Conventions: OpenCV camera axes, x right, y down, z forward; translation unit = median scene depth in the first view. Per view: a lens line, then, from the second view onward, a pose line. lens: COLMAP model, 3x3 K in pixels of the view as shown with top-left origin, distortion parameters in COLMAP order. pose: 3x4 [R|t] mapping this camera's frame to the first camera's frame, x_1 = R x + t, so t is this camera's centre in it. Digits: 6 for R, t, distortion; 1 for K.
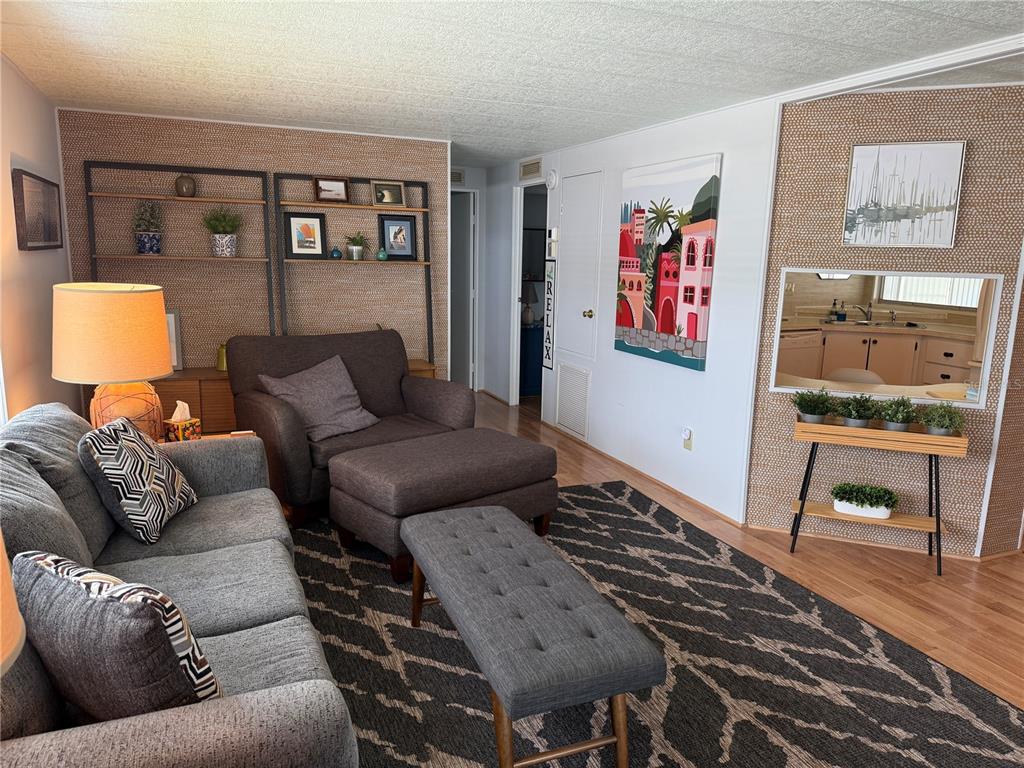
lens RADIAL K [[716.7, 0, 513.8], [0, 716.7, 387.6], [0, 0, 1]] dist [0.104812, -0.158617]
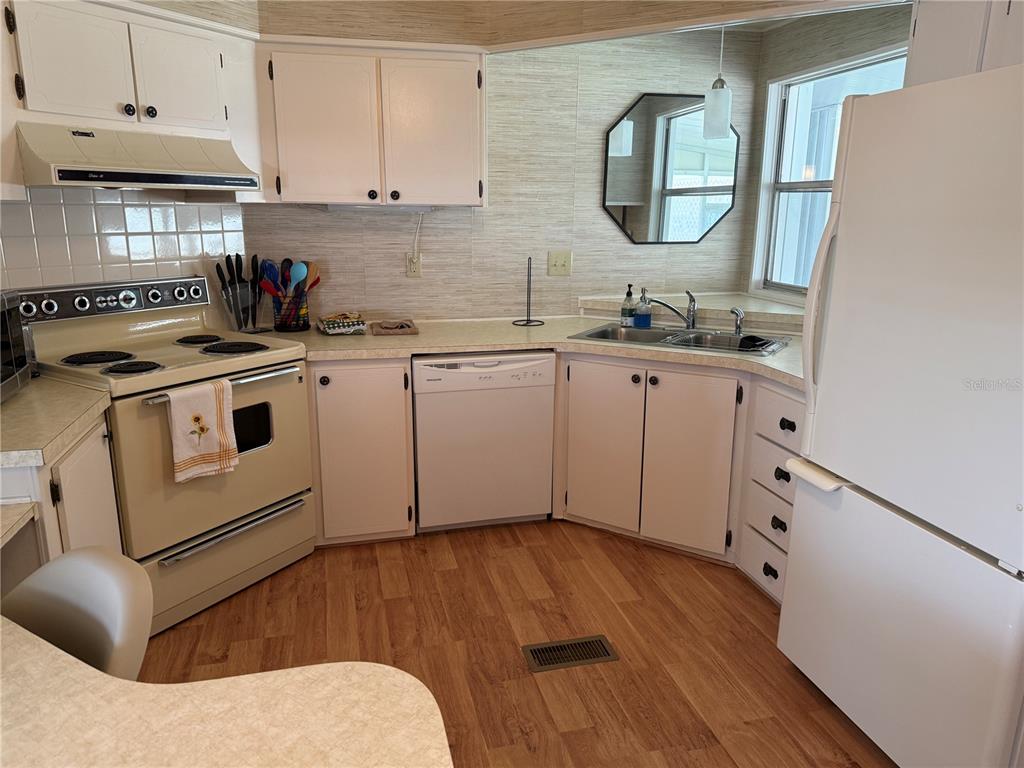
lens RADIAL K [[716.7, 0, 513.8], [0, 716.7, 387.6], [0, 0, 1]] dist [0.104812, -0.158617]
pose [[0.986088, 0.024989, -0.164332, 0.744822], [-0.017180, 0.998662, 0.048770, -0.122237], [0.165331, -0.045268, 0.985199, 0.828188]]
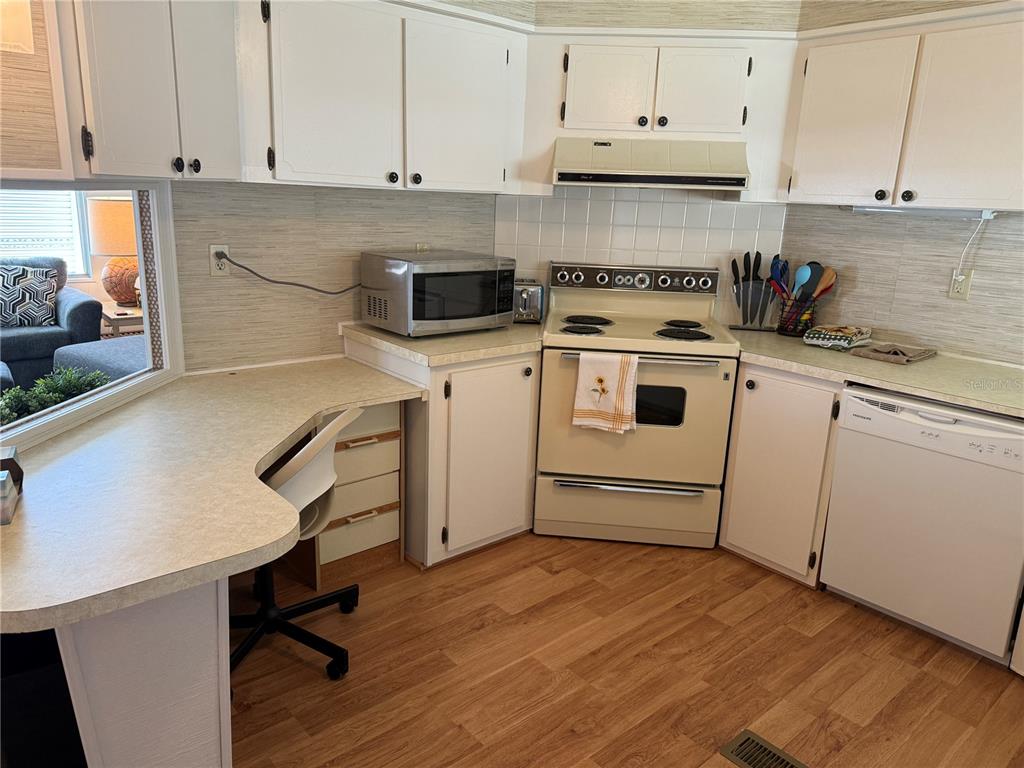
lens RADIAL K [[726.3, 0, 497.1], [0, 726.3, 383.1], [0, 0, 1]] dist [0.020045, -0.003801]
pose [[0.284105, 0.233331, -0.929968, 1.024647], [-0.210577, 0.961439, 0.176896, -0.165085], [0.935383, 0.145573, 0.322284, 1.045555]]
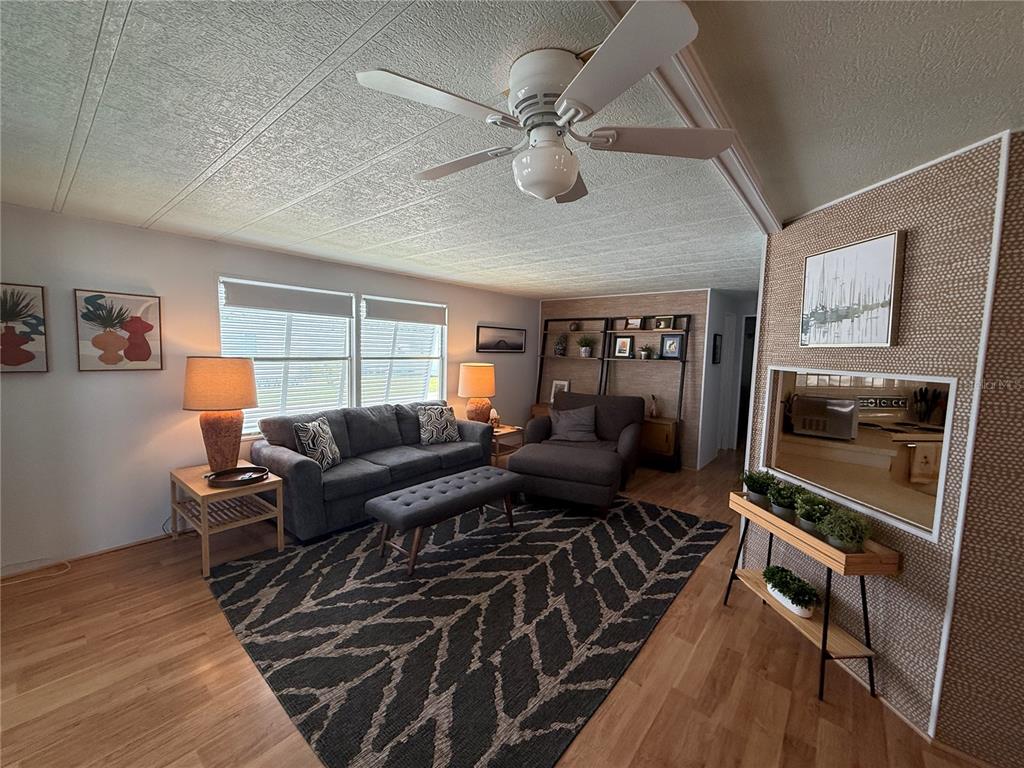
lens RADIAL K [[408.1, 0, 508.9], [0, 408.1, 383.3], [0, 0, 1]] dist [0.001953, 0.000159]
pose [[0.448123, 0.063406, -0.891721, 0.720066], [-0.179470, 0.983555, -0.020255, -0.043836], [0.875772, 0.169114, 0.452133, 0.308936]]
